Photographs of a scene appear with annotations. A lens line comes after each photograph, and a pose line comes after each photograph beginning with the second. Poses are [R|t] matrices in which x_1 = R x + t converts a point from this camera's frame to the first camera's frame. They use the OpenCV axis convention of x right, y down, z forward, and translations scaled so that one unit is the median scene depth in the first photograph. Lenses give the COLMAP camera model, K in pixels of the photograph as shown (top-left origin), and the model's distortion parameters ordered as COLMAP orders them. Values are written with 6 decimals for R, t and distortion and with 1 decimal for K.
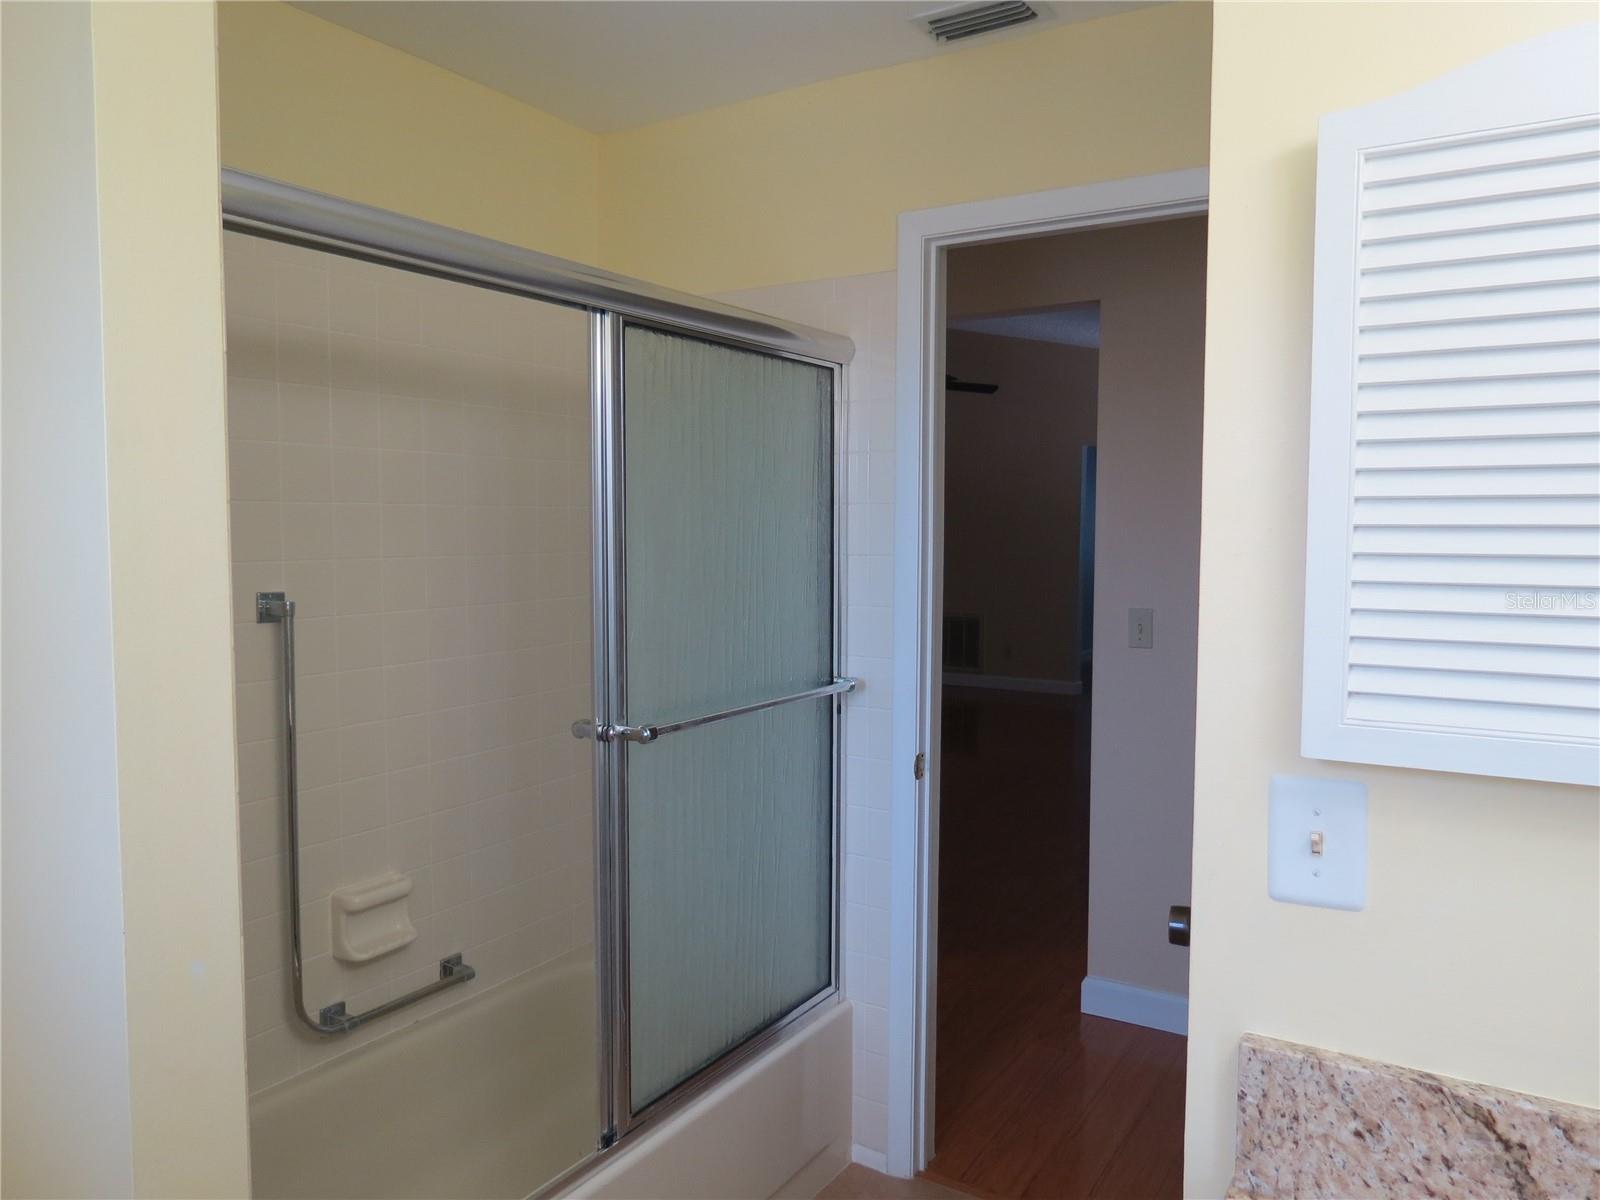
lens RADIAL K [[1141.3, 0, 801.6], [0, 1141.3, 596.7], [0, 0, 1]] dist [-0.023685, 0.014058]
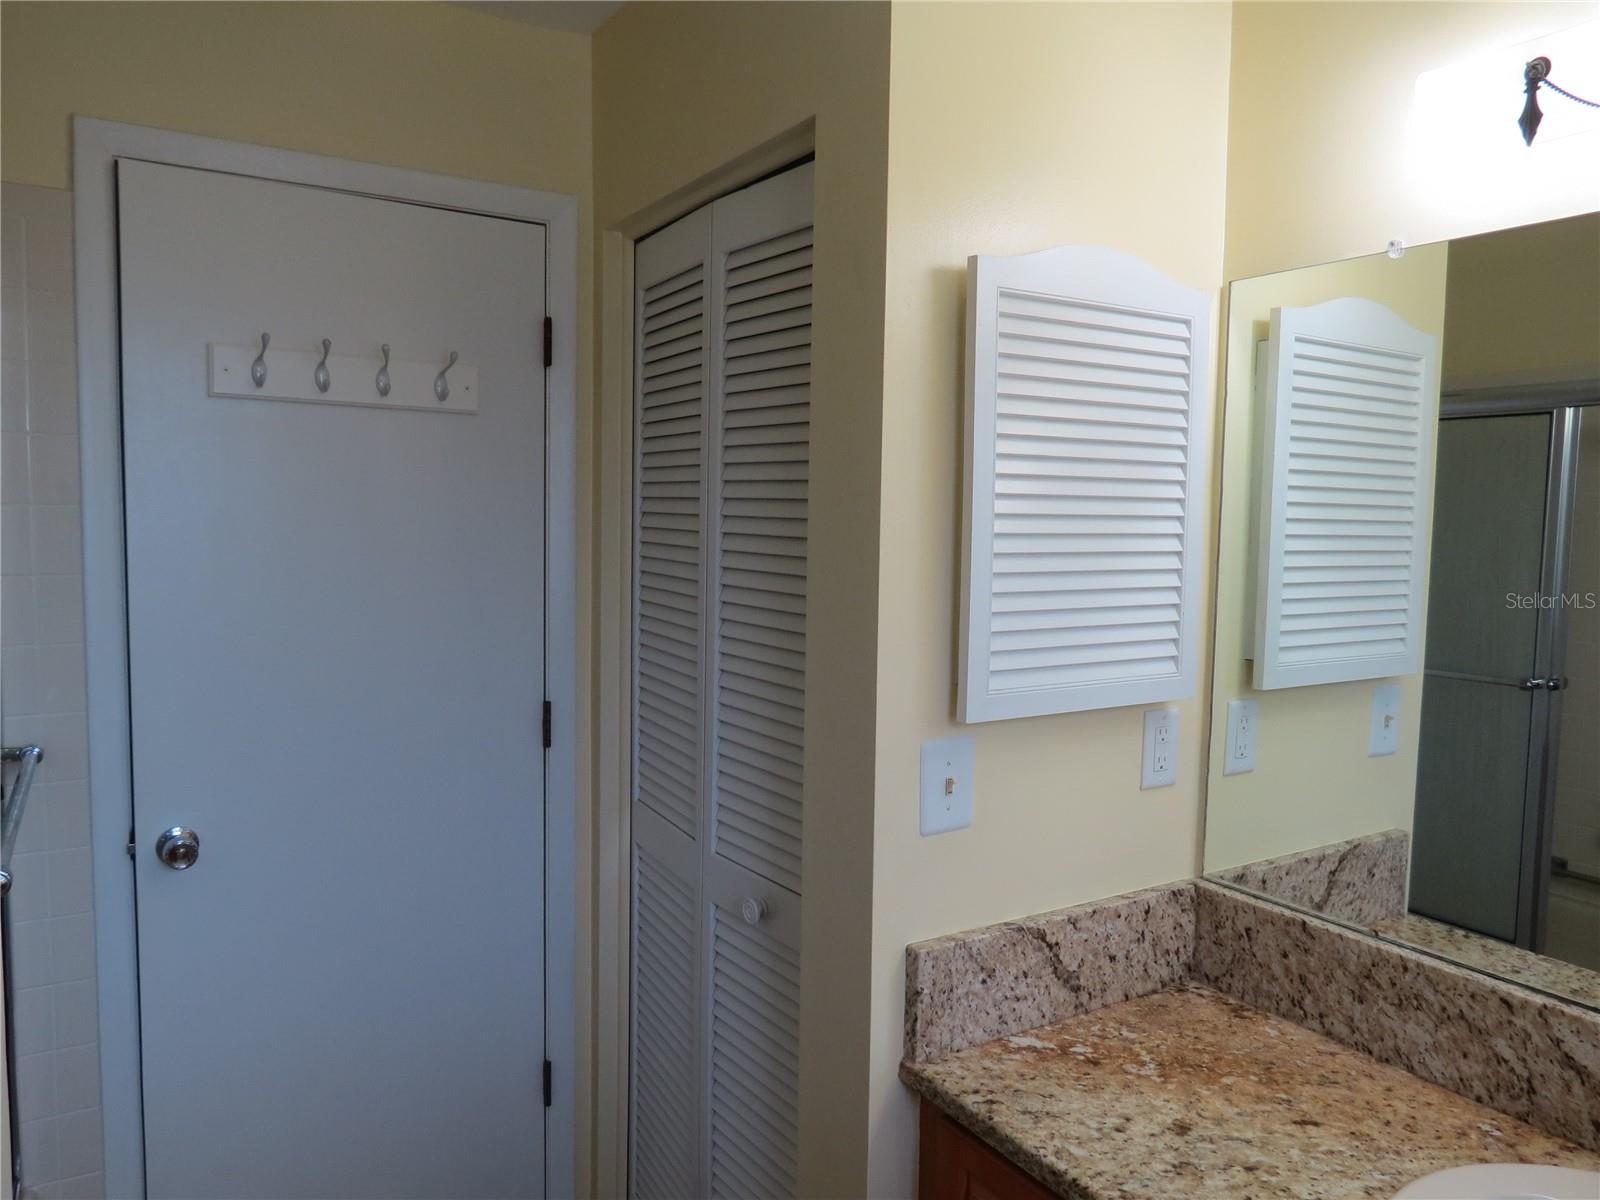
lens RADIAL K [[1141.3, 0, 798.3], [0, 1141.3, 603.2], [0, 0, 1]] dist [-0.023685, 0.014058]
pose [[0.434956, -0.061621, 0.898341, -0.872468], [0.036138, 0.998046, 0.050963, -0.079405], [-0.899726, 0.010298, 0.436333, 0.593424]]
